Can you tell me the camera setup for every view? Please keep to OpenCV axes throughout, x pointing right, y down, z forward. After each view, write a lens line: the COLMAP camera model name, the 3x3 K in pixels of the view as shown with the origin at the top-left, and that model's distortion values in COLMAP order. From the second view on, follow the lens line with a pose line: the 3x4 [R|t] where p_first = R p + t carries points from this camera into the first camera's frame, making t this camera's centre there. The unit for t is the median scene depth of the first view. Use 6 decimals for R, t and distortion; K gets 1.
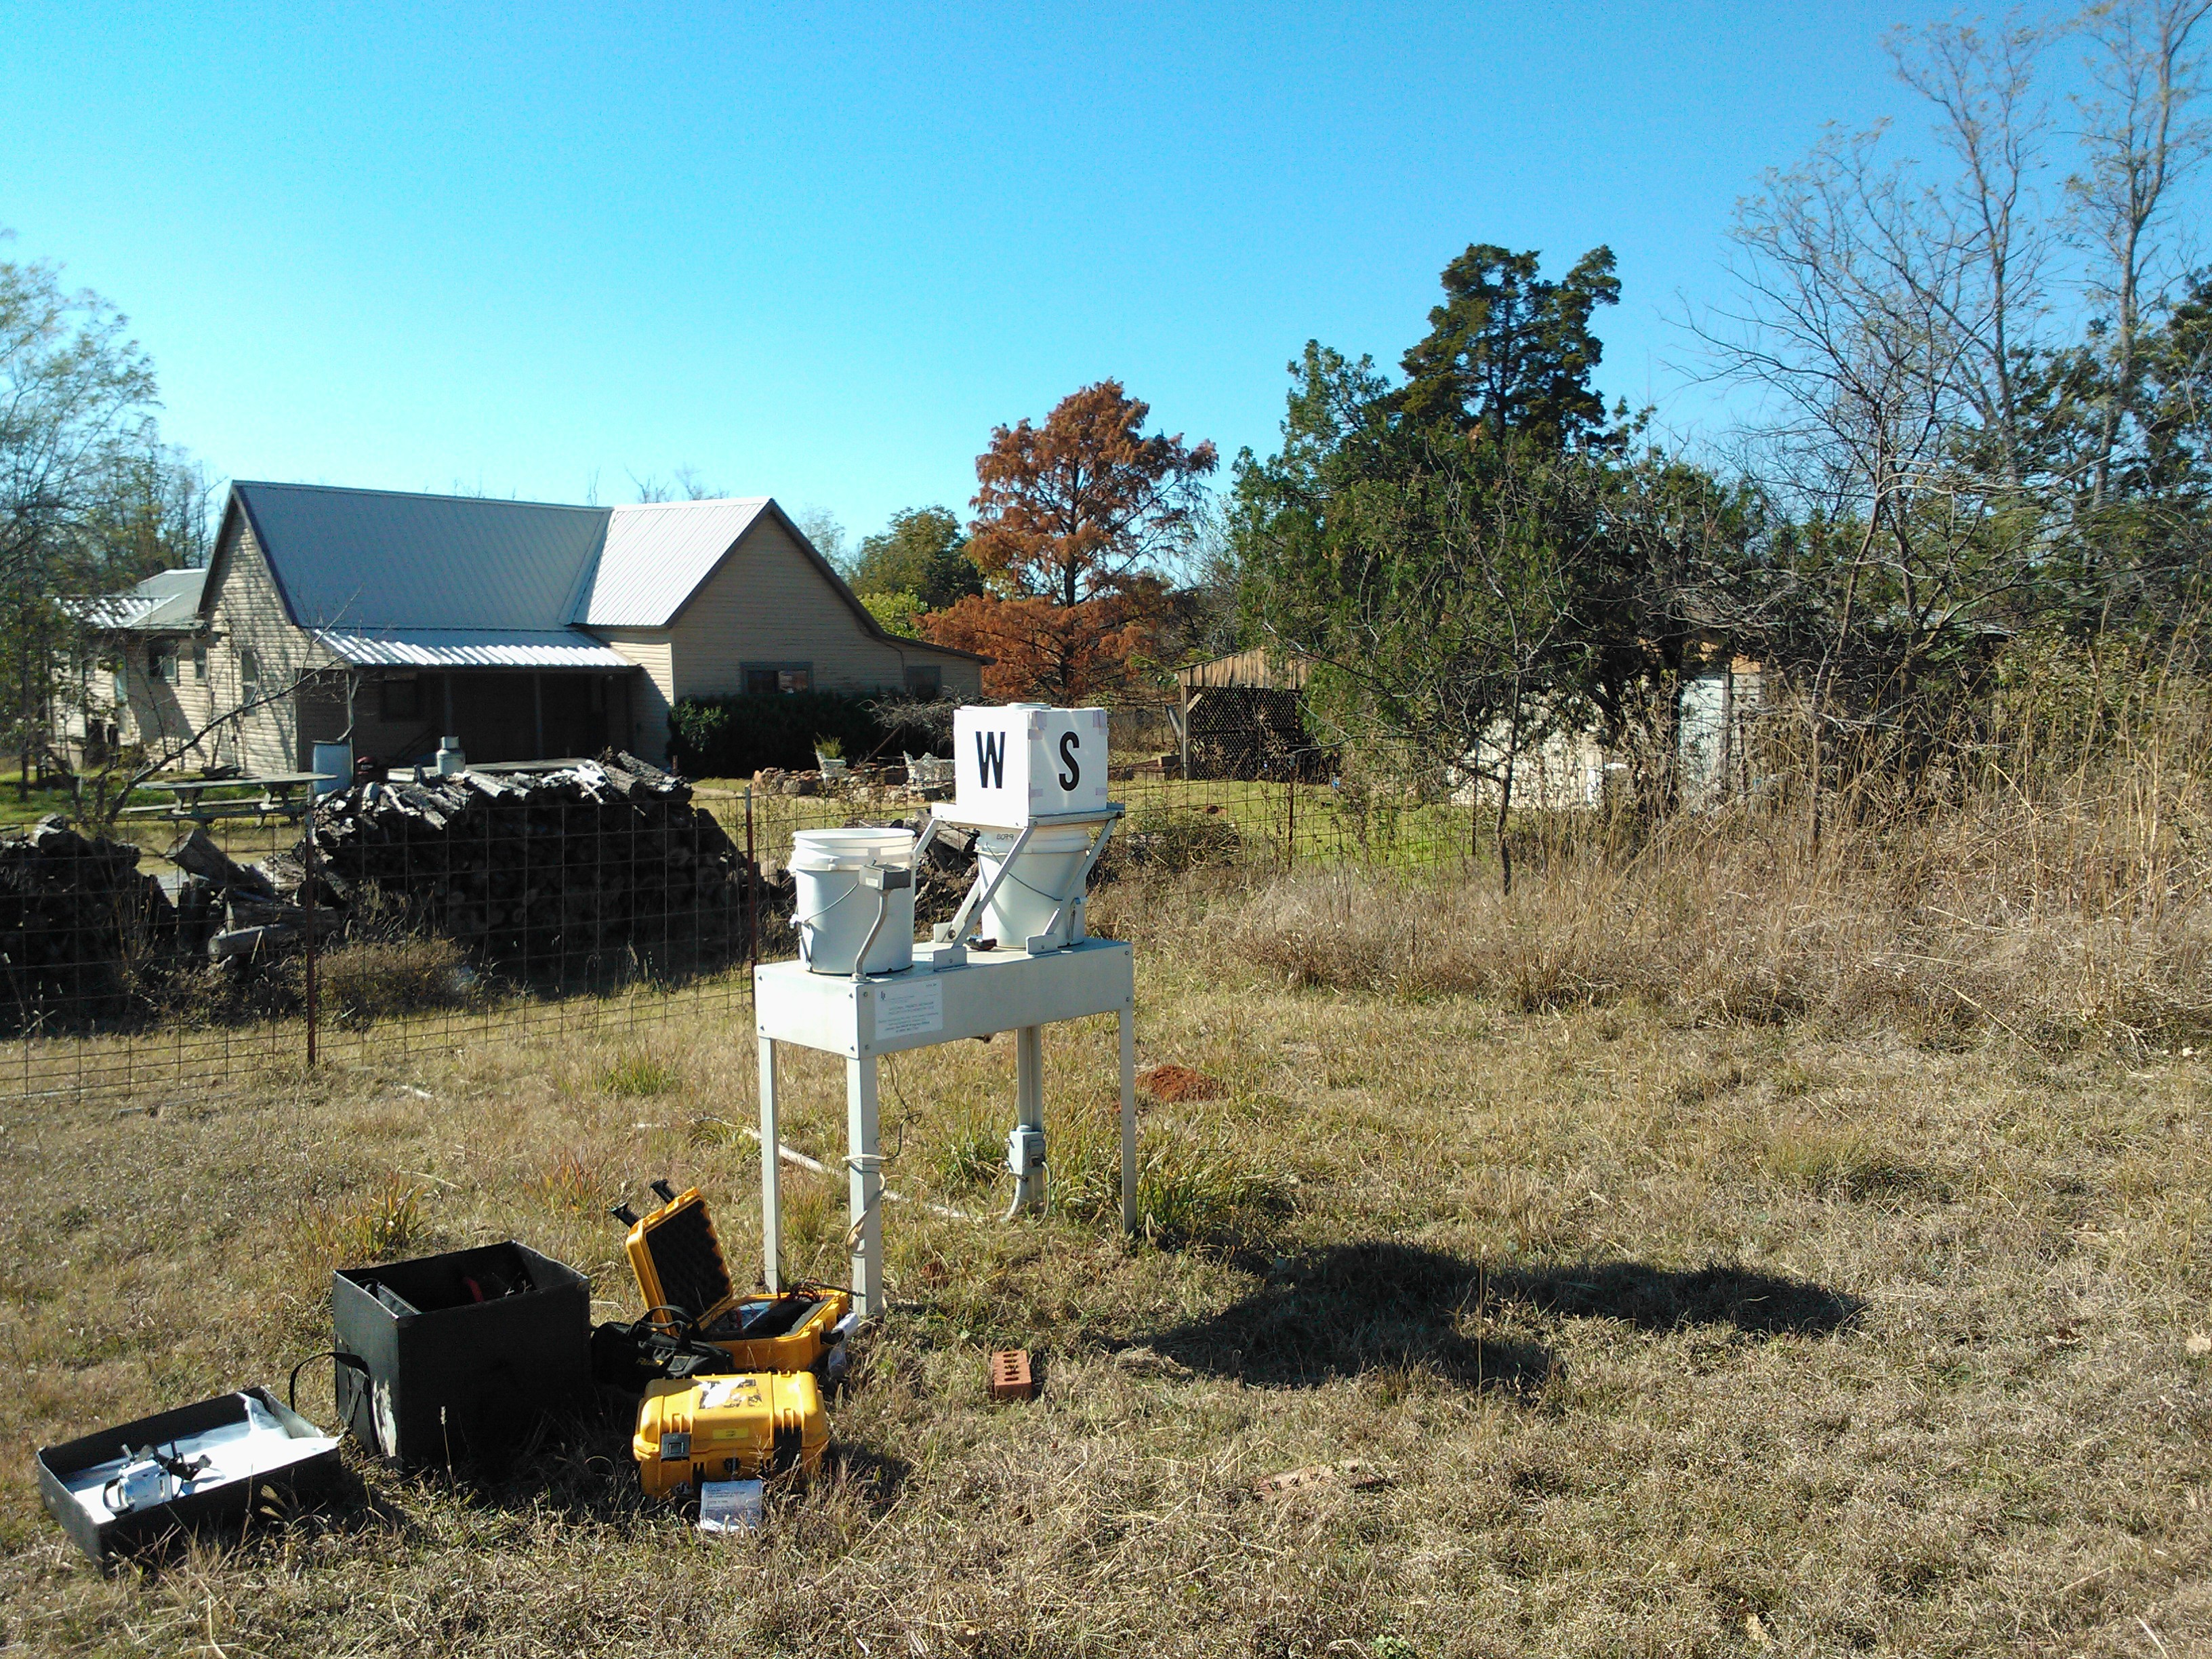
lens RADIAL K [[1841.6, 0, 1110.3], [0, 1841.6, 835.5], [0, 0, 1]] dist [0.041085, -0.083597]
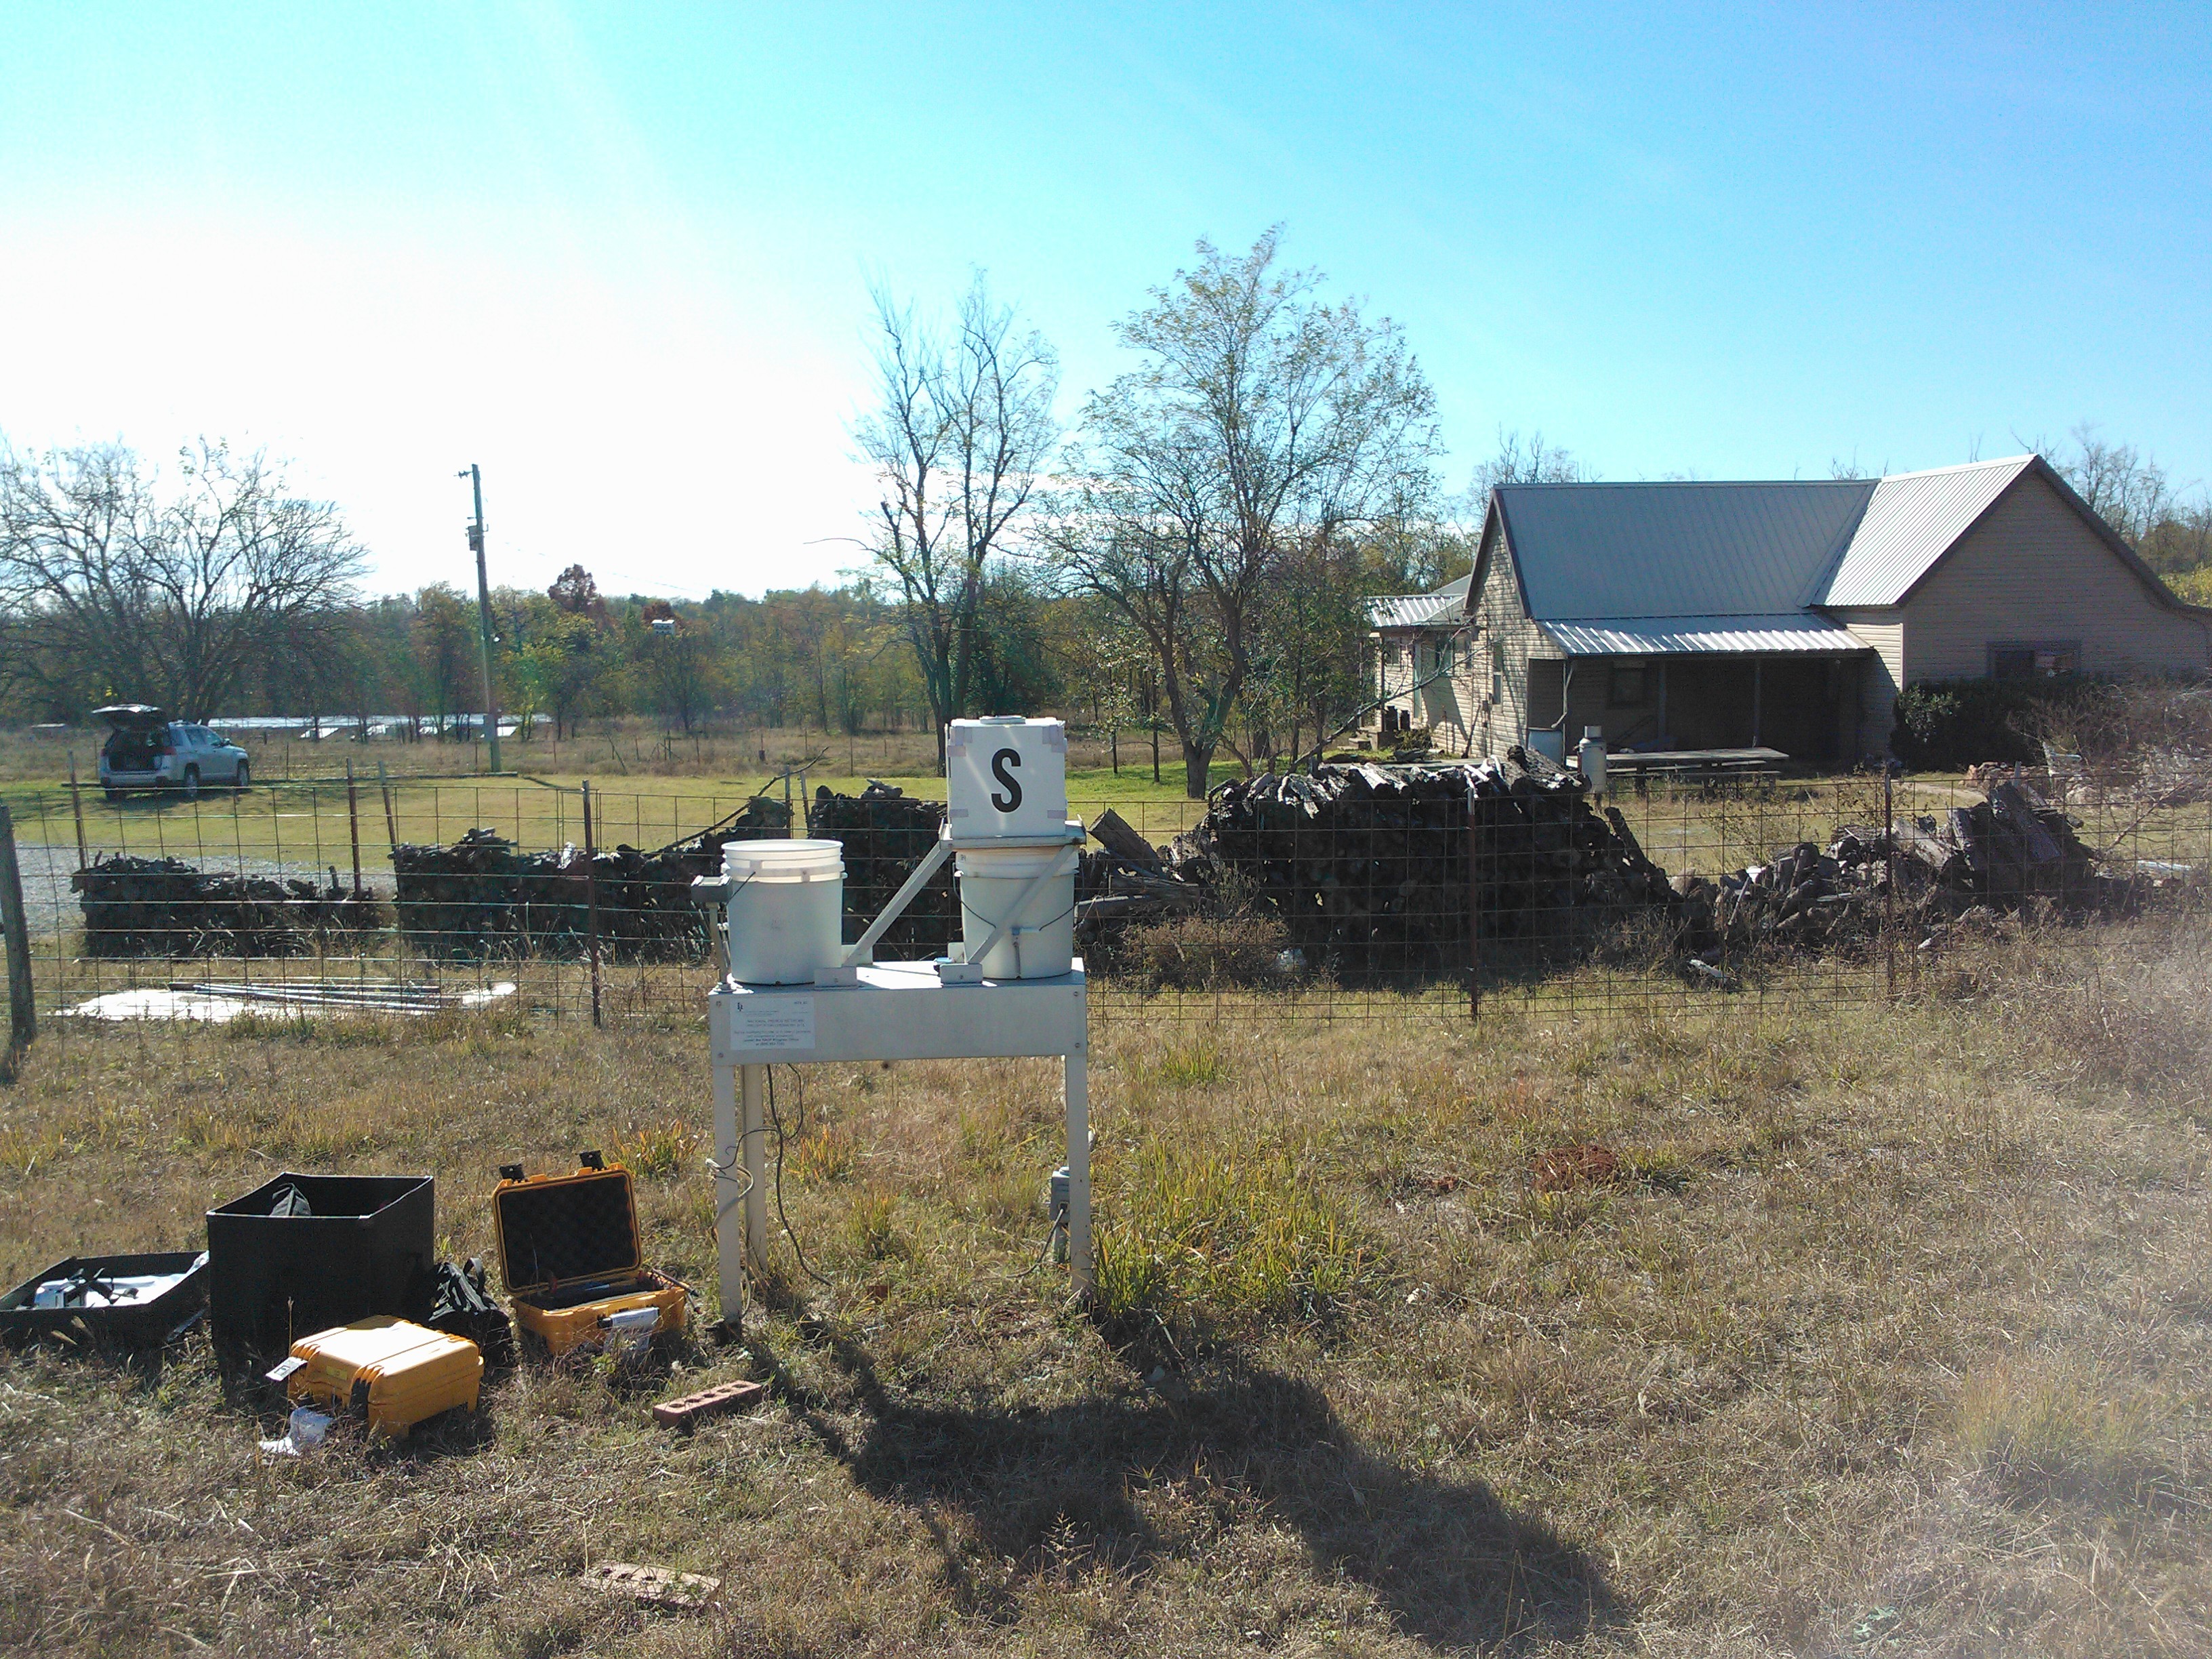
lens RADIAL K [[1841.6, 0, 1105.2], [0, 1841.6, 839.2], [0, 0, 1]] dist [0.041085, -0.083597]
pose [[0.730950, 0.050927, -0.680528, 0.104708], [-0.042999, 0.998667, 0.028549, -0.006366], [0.681075, 0.008394, 0.732166, 0.057411]]
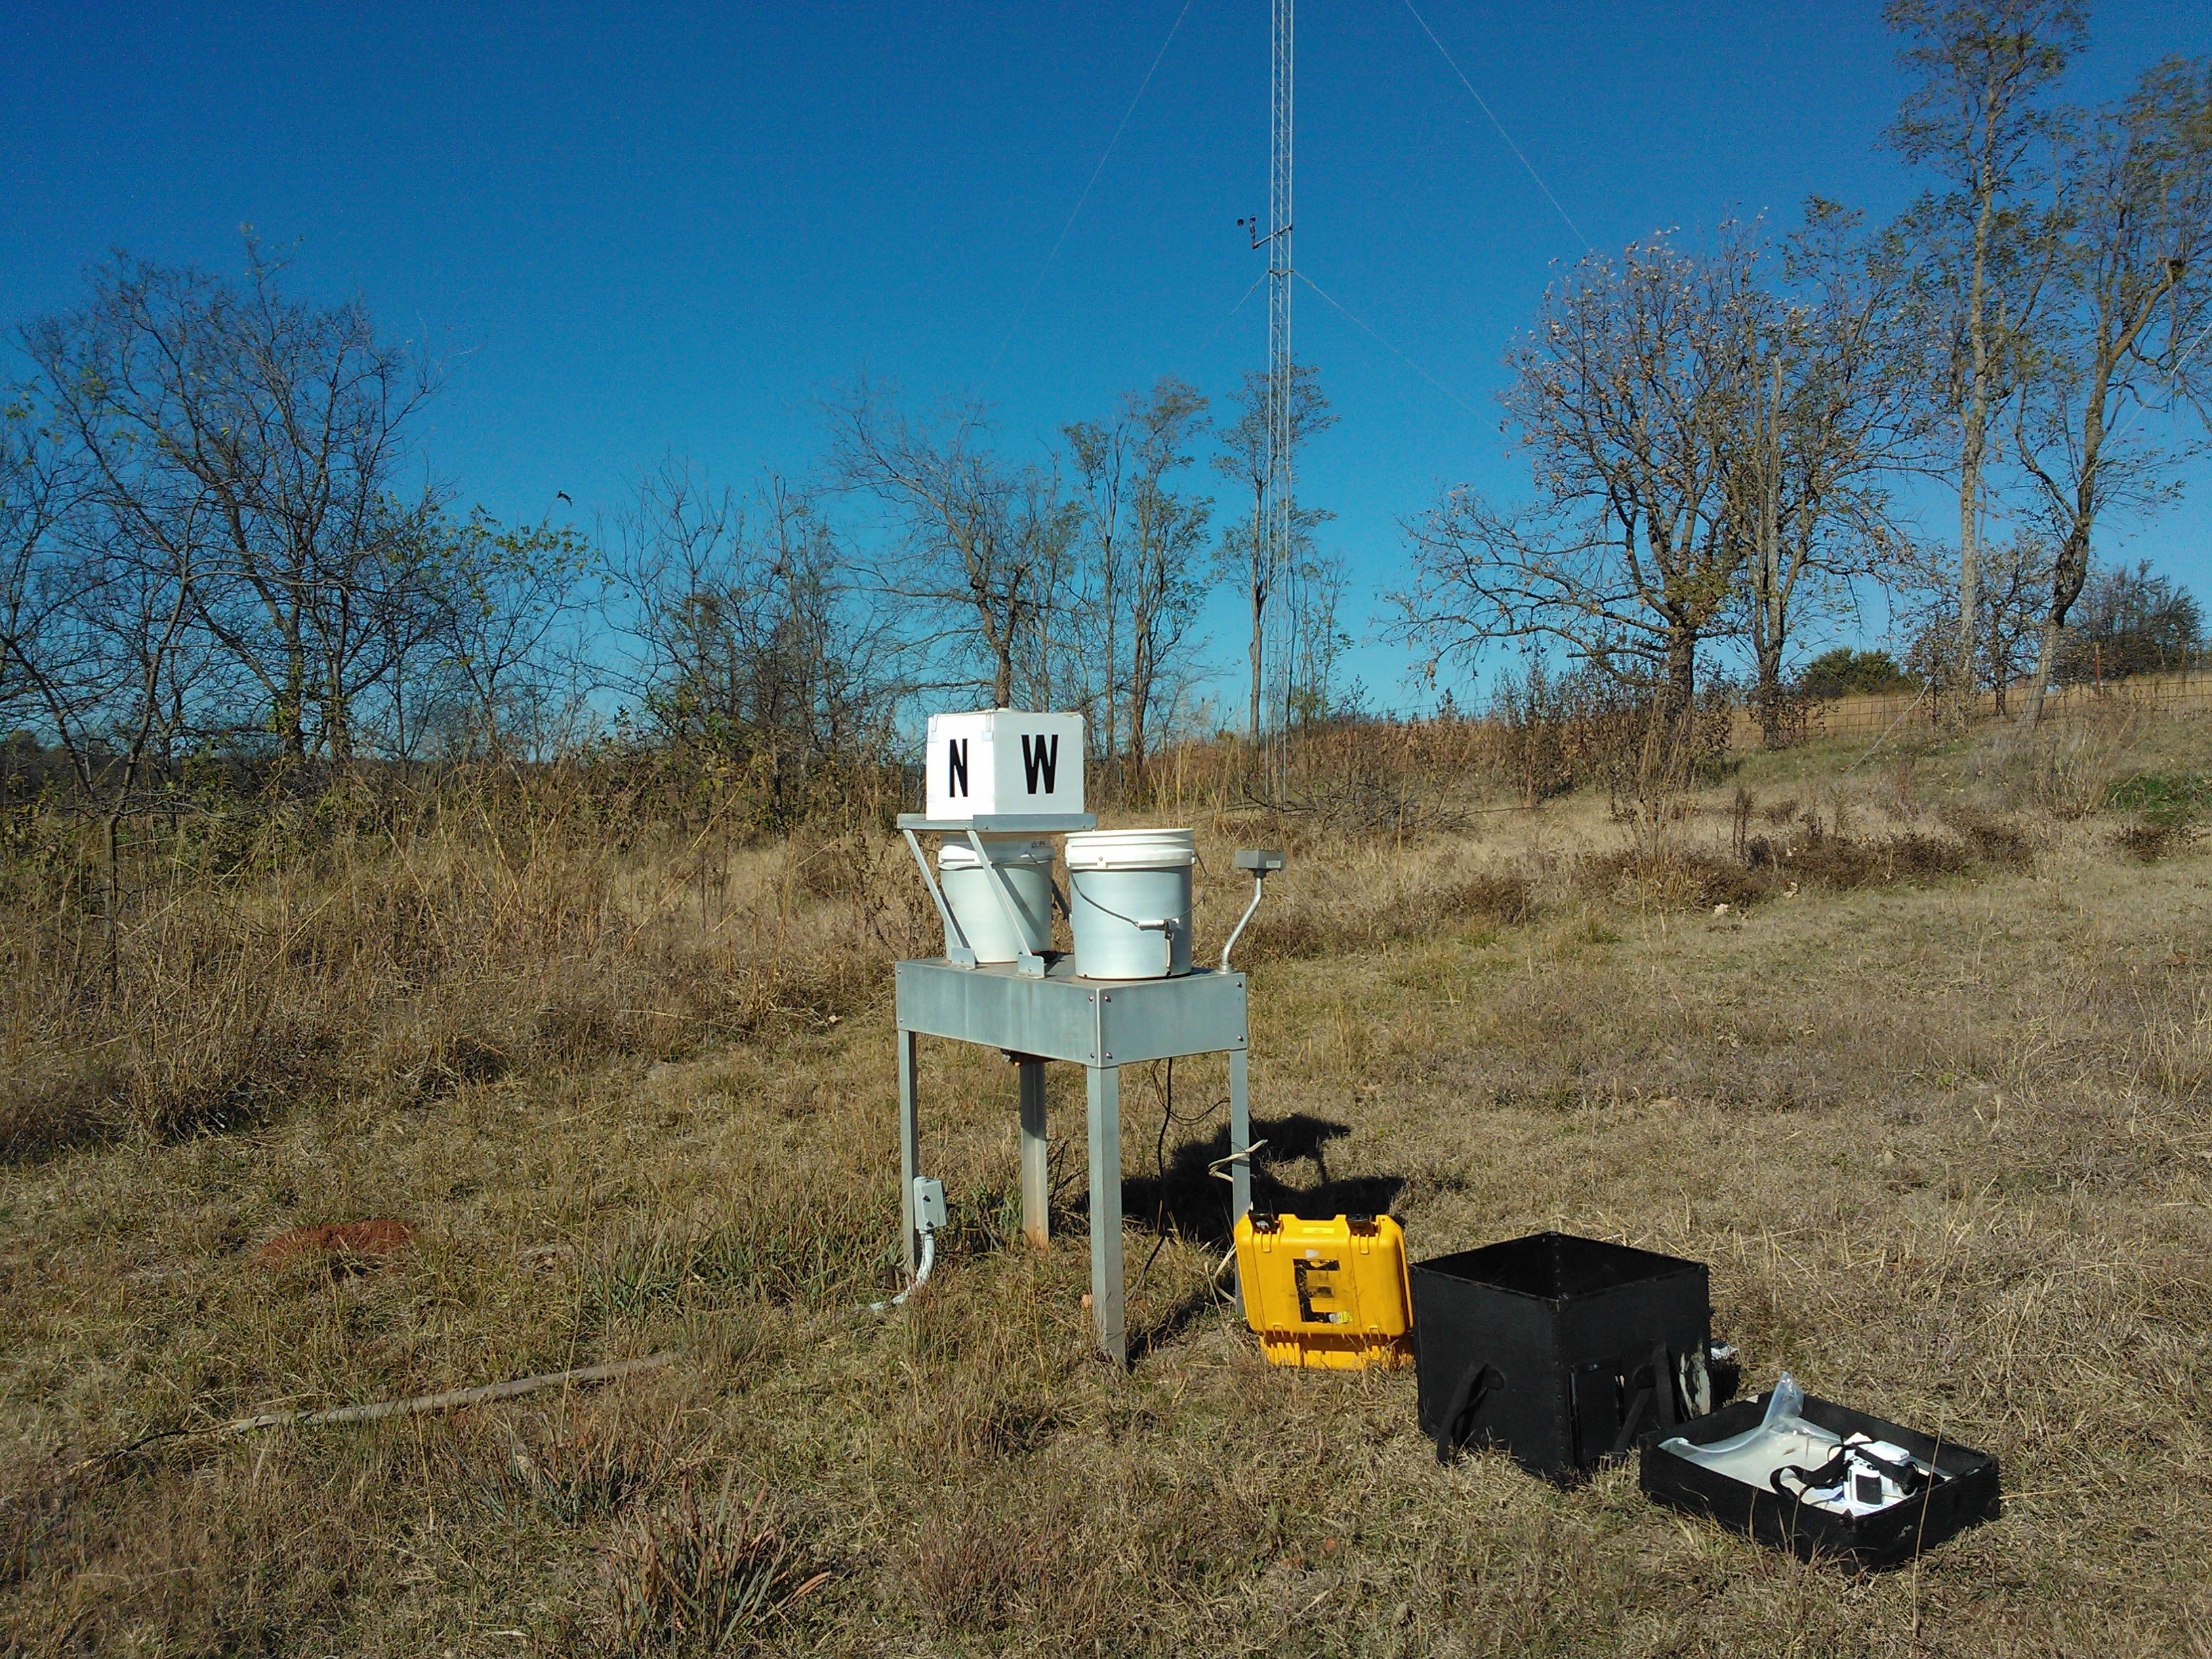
lens RADIAL K [[1841.6, 0, 1115.0], [0, 1841.6, 835.2], [0, 0, 1]] dist [0.041085, -0.083597]
pose [[0.155324, -0.024075, 0.987570, -0.159591], [0.105355, 0.994405, 0.007672, -0.001128], [-0.982229, 0.102853, 0.156992, 0.128016]]
